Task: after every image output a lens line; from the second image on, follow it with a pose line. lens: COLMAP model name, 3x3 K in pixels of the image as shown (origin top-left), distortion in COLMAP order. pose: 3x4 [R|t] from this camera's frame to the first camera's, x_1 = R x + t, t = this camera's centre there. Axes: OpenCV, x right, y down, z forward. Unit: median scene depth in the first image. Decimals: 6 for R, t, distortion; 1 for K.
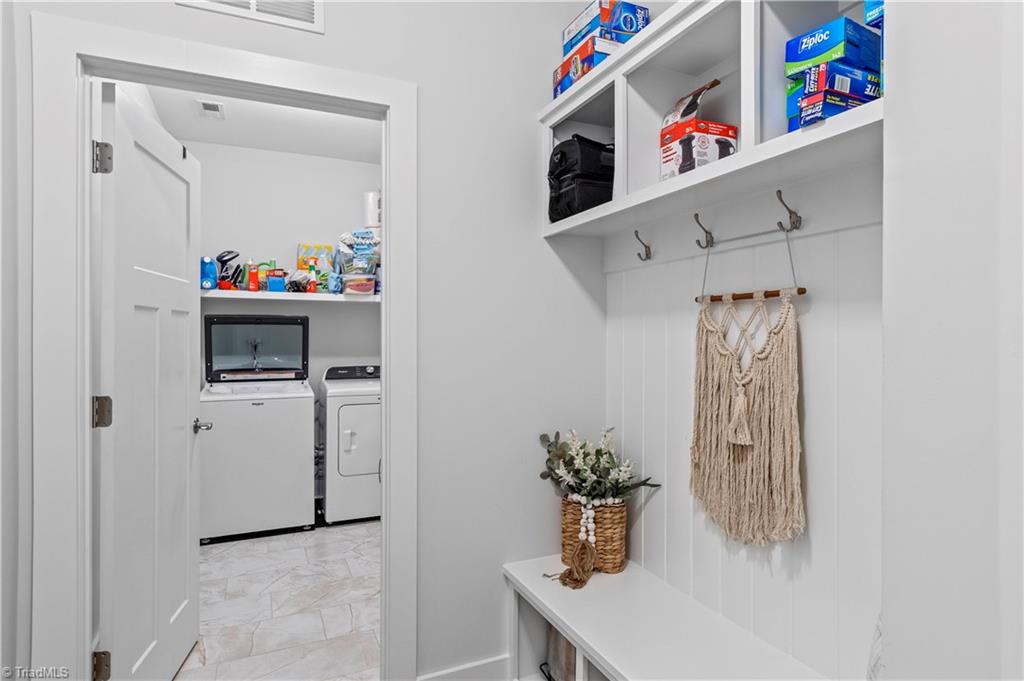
lens RADIAL K [[532.1, 0, 512.9], [0, 532.1, 346.3], [0, 0, 1]] dist [-0.013206, -0.000336]
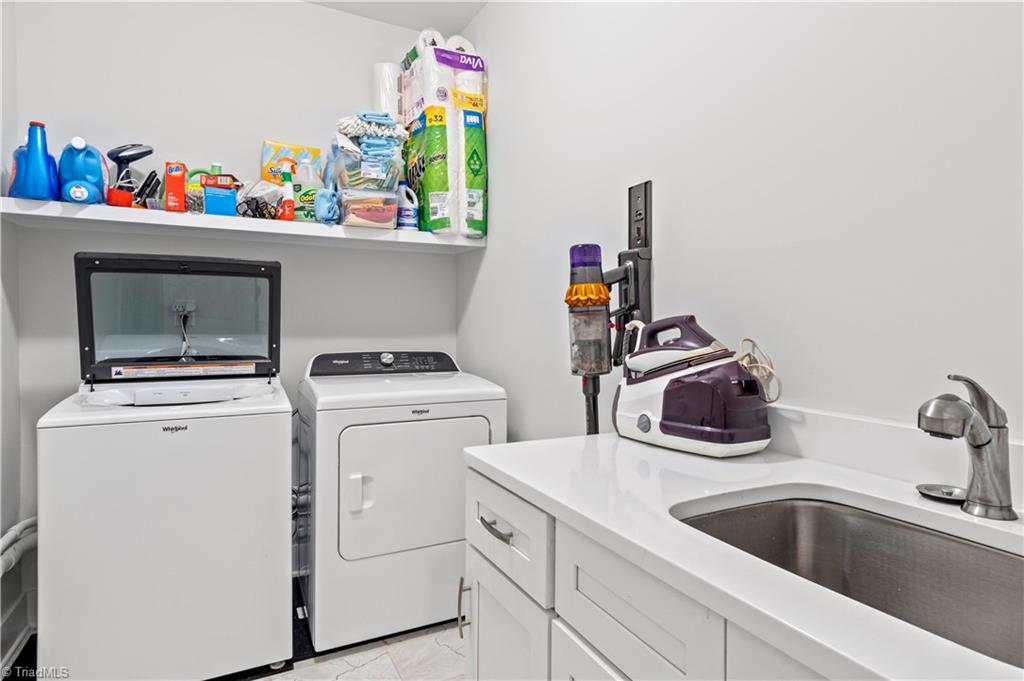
lens RADIAL K [[532.1, 0, 515.8], [0, 532.1, 336.6], [0, 0, 1]] dist [-0.013206, -0.000336]
pose [[0.999118, -0.002011, 0.041935, -0.160595], [0.001993, 0.999998, 0.000460, 0.020990], [-0.041936, -0.000376, 0.999120, 0.430439]]
